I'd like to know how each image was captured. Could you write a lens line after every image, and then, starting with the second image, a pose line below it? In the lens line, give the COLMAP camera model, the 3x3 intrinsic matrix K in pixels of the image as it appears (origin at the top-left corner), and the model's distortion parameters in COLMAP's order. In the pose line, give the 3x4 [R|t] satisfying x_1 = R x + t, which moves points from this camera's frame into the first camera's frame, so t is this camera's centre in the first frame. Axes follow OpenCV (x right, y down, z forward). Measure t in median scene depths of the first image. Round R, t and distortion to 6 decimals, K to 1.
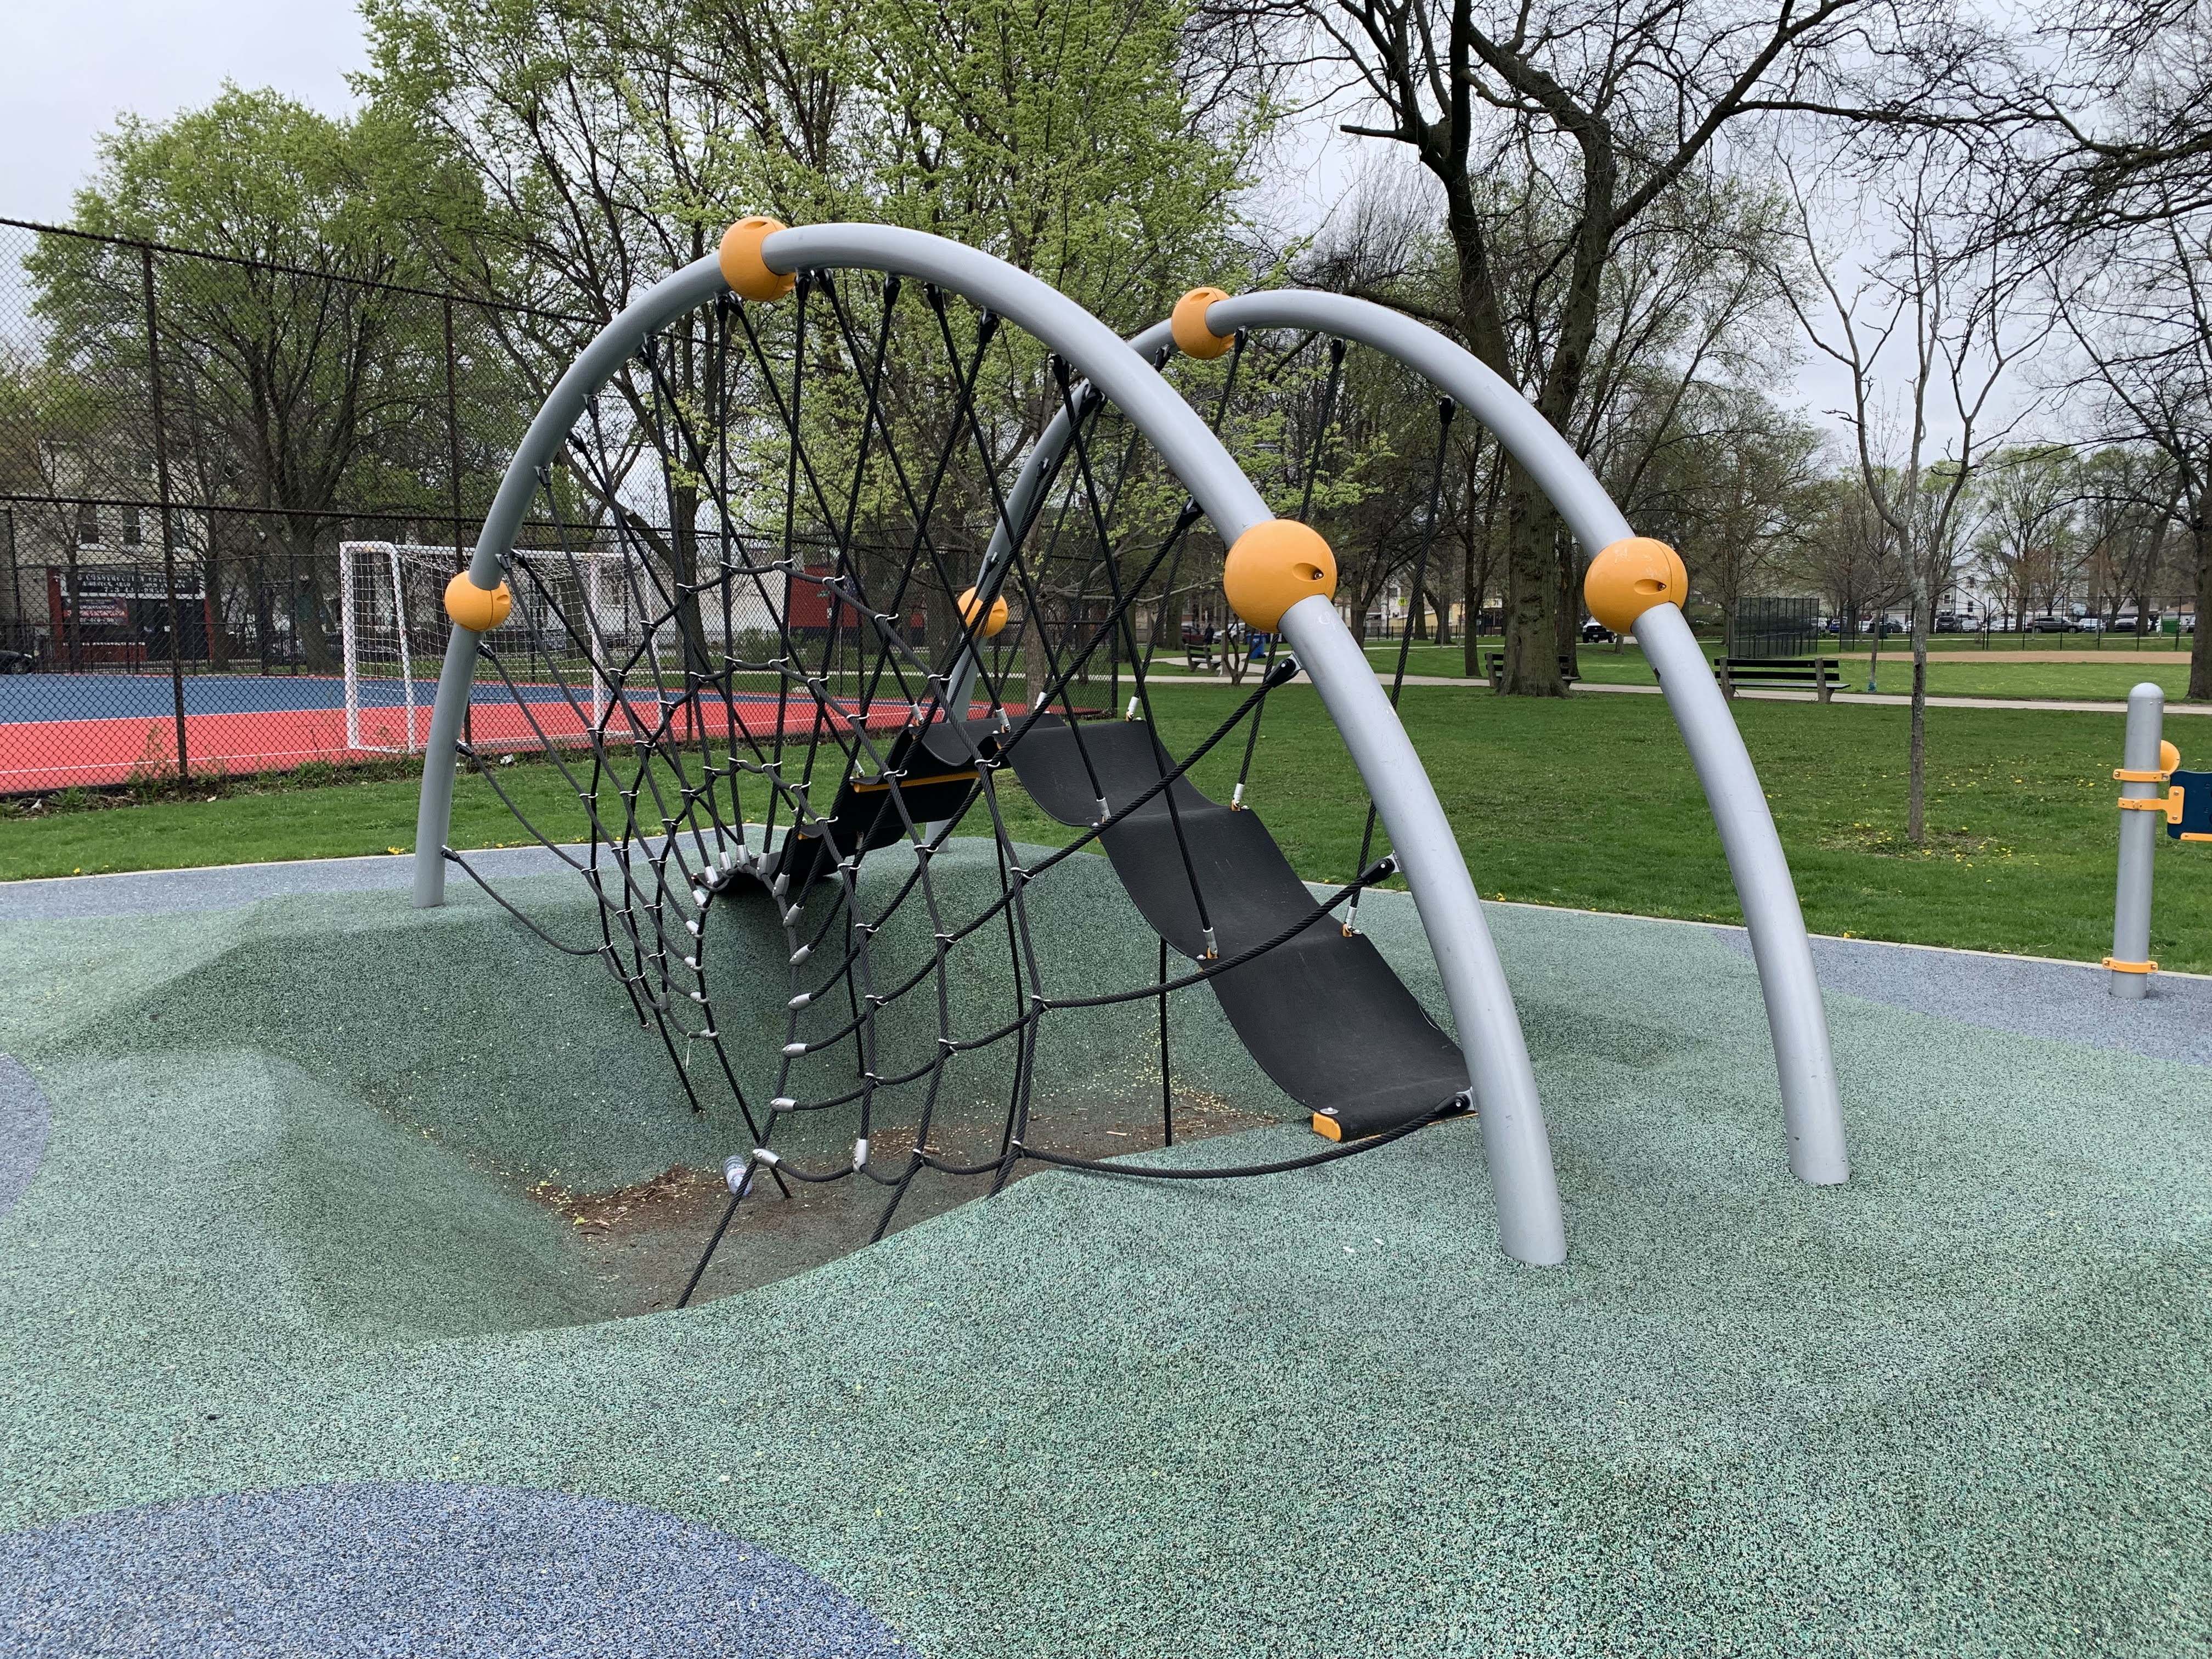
lens RADIAL K [[1706.5, 0, 1106.0], [0, 1706.5, 829.5], [0, 0, 1]] dist [0.003415, 0.011292]
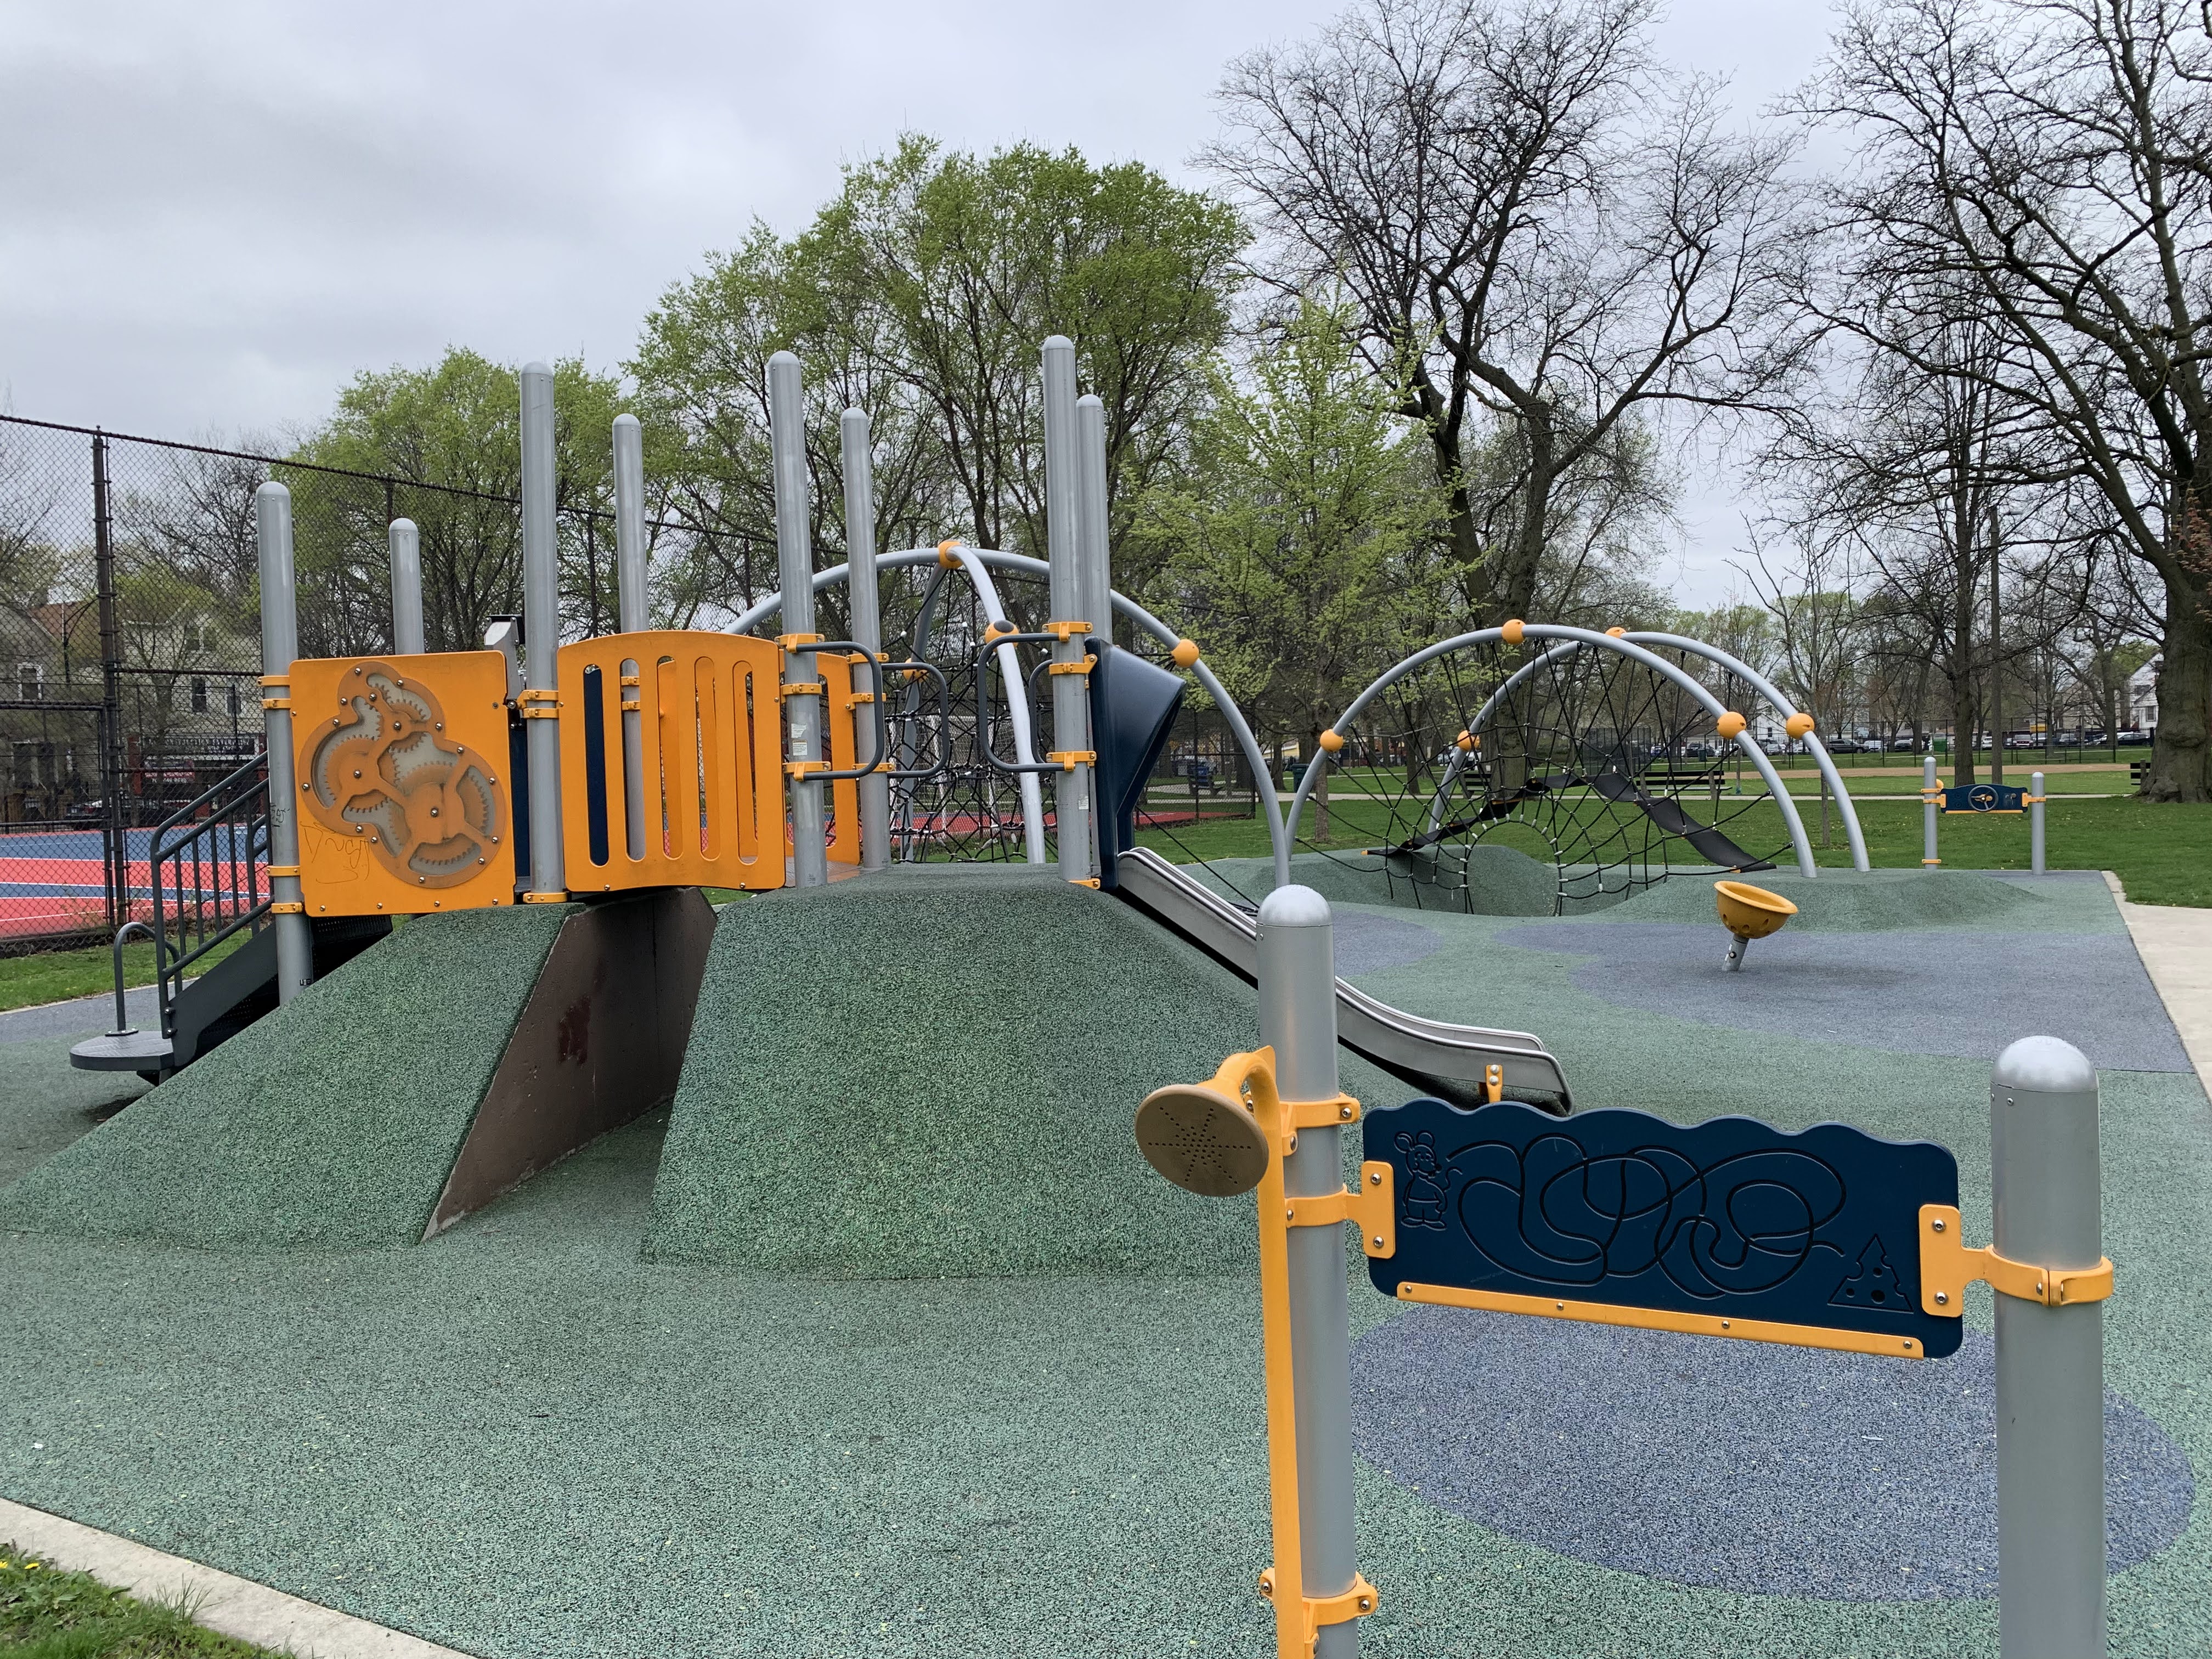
lens RADIAL K [[1736.1, 0, 1068.0], [0, 1736.1, 827.2], [0, 0, 1]] dist [-0.012270, 0.003911]
pose [[0.996081, -0.023530, 0.085257, -0.169904], [0.030551, 0.996164, -0.082000, 0.035634], [-0.083001, 0.084283, 0.992979, -0.275120]]
